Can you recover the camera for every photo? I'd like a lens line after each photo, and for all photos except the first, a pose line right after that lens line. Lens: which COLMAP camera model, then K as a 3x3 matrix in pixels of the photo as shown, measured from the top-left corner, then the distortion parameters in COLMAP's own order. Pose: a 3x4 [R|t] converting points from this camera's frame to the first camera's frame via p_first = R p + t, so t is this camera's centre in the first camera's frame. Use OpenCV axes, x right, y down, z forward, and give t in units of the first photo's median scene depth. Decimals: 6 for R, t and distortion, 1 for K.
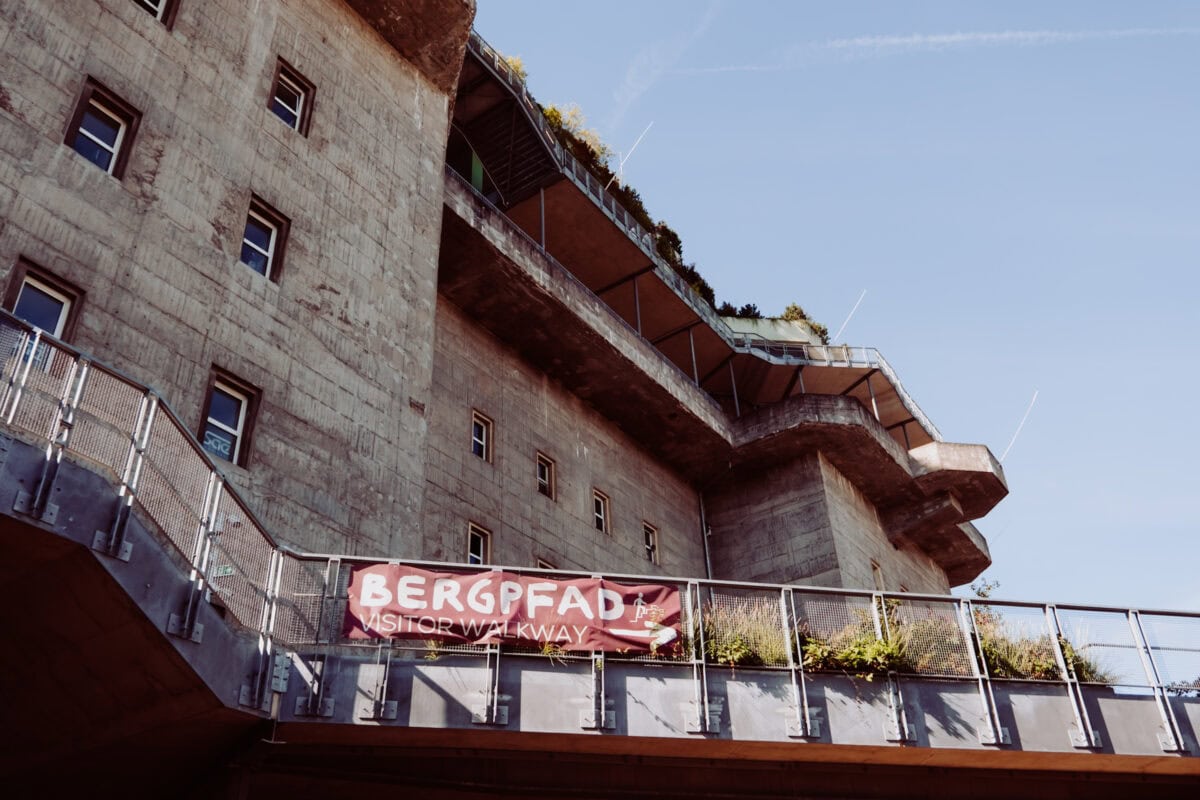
lens RADIAL K [[794.2, 0, 601.0], [0, 794.2, 399.9], [0, 0, 1]] dist [0.002992, 0.000302]
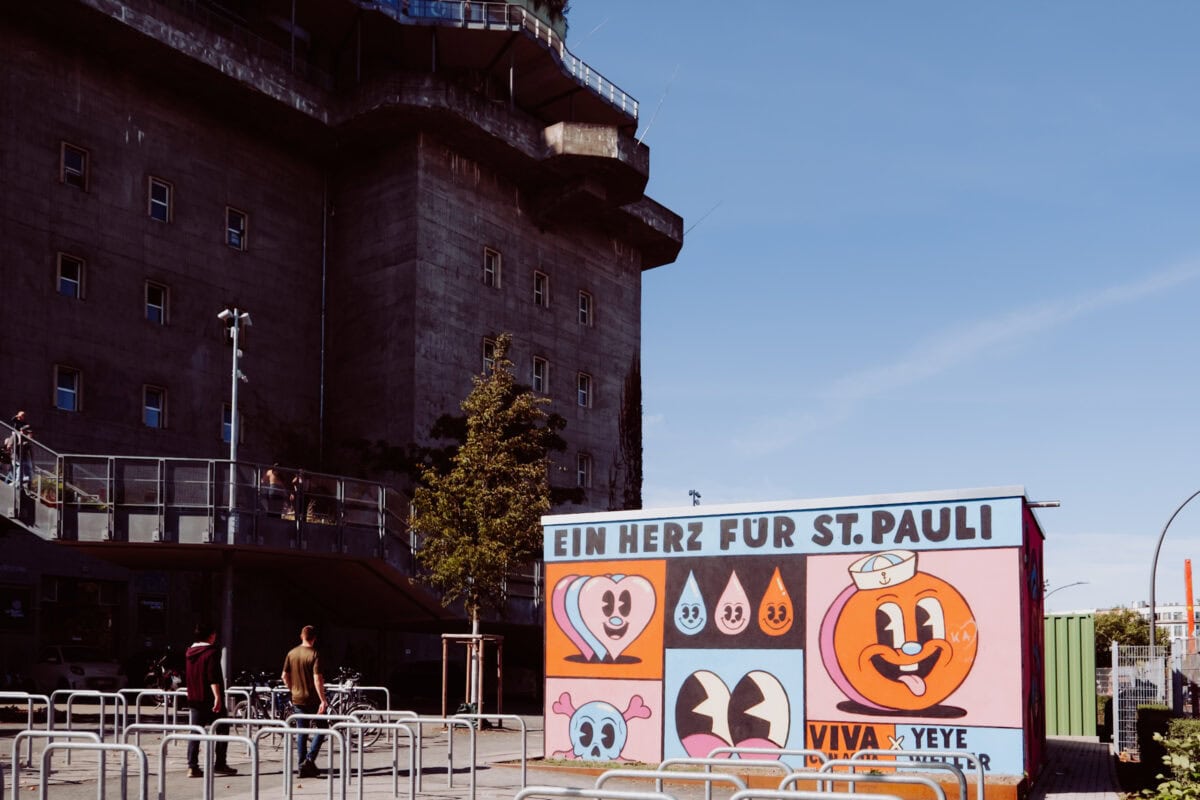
lens RADIAL K [[933.5, 0, 600.0], [0, 933.5, 400.1], [0, 0, 1]] dist [-0.009278, -0.007497]
pose [[0.997698, 0.038252, -0.055991, 0.580639], [-0.010853, 0.905139, 0.424978, -0.124076], [0.066936, -0.423392, 0.903470, -0.116234]]
